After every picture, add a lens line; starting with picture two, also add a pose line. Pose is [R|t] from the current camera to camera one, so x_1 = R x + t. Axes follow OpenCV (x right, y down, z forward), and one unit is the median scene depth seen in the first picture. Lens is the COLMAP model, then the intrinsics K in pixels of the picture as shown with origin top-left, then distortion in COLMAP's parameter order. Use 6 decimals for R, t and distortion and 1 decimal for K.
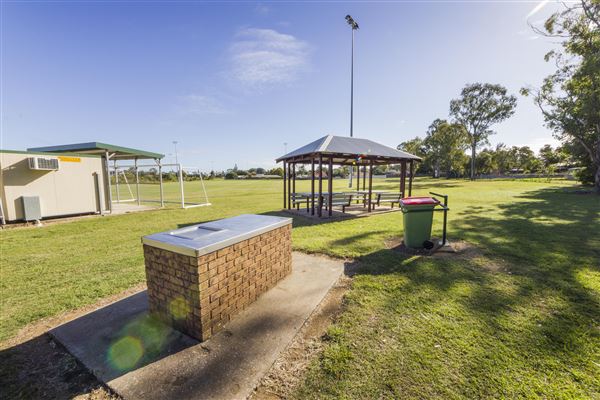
lens RADIAL K [[240.1, 0, 308.8], [0, 240.1, 205.3], [0, 0, 1]] dist [0.002067, 0.000342]
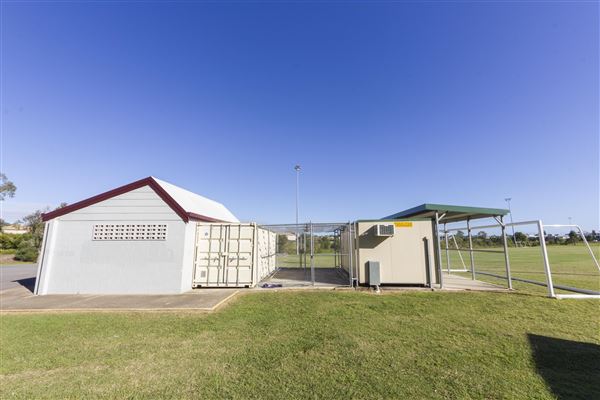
lens RADIAL K [[240.1, 0, 308.8], [0, 240.1, 205.3], [0, 0, 1]] dist [0.002067, 0.000342]
pose [[0.379371, -0.142509, -0.914204, -0.204515], [-0.100924, 0.975798, -0.193991, -0.033783], [0.919724, 0.165860, 0.355807, 0.246450]]
